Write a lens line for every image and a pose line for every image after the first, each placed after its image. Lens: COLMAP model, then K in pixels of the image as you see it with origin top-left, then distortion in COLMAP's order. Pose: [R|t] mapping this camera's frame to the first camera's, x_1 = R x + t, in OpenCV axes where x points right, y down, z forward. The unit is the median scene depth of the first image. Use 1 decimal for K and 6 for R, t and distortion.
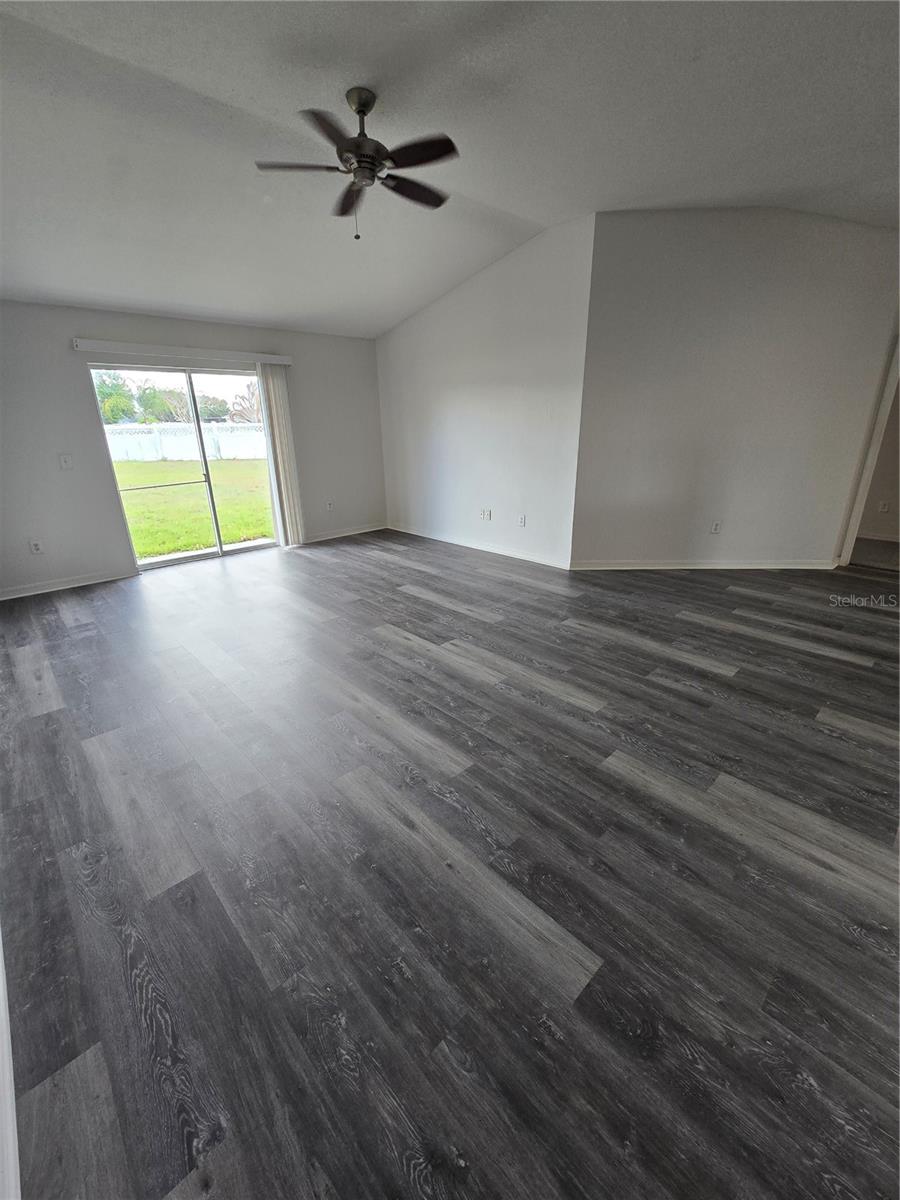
lens RADIAL K [[494.0, 0, 461.7], [0, 494.0, 594.1], [0, 0, 1]] dist [-0.009506, 0.004832]
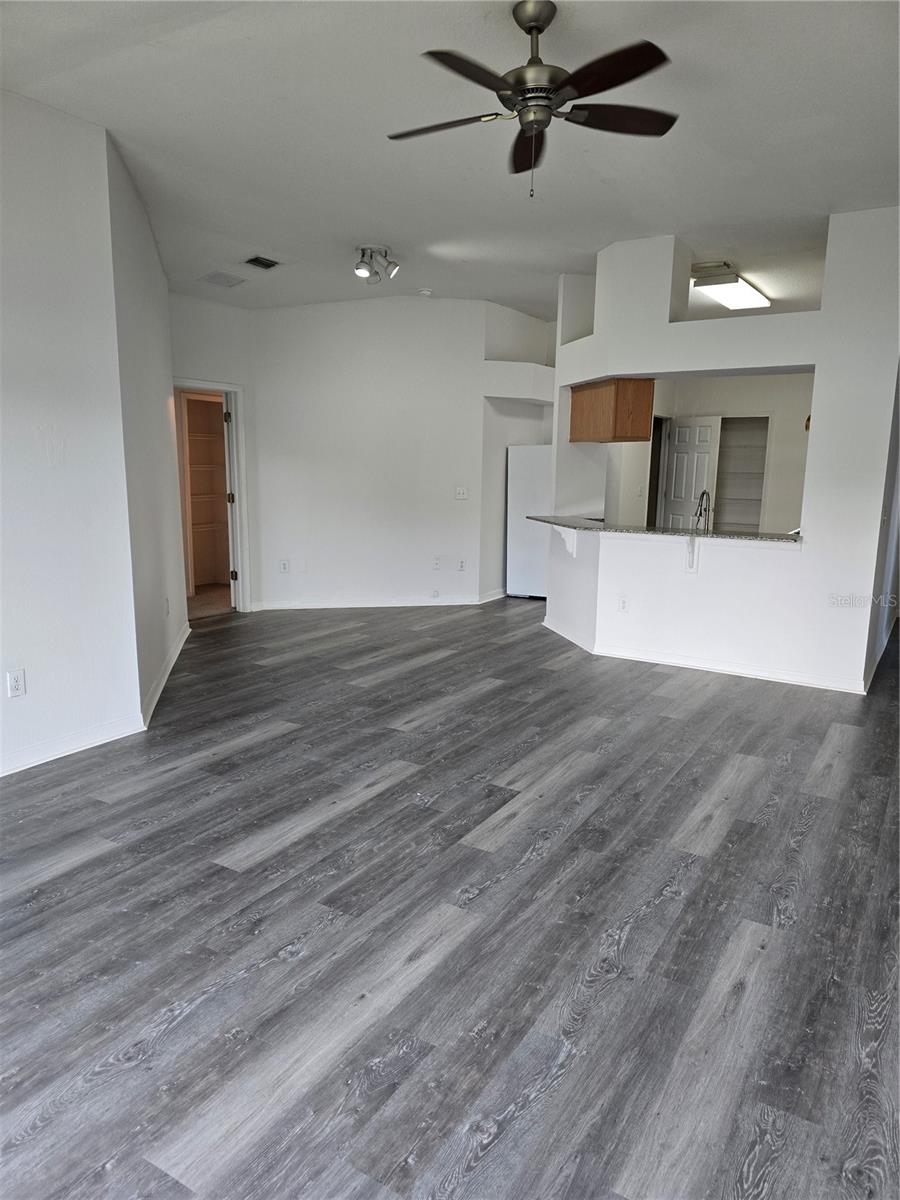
lens RADIAL K [[802.7, 0, 452.9], [0, 802.7, 598.9], [0, 0, 1]] dist [0.049828, -0.042985]
pose [[-0.248695, -0.153988, 0.956263, -1.232434], [0.314787, 0.920836, 0.230150, -0.498474], [-0.916002, 0.358257, -0.180534, 1.438363]]
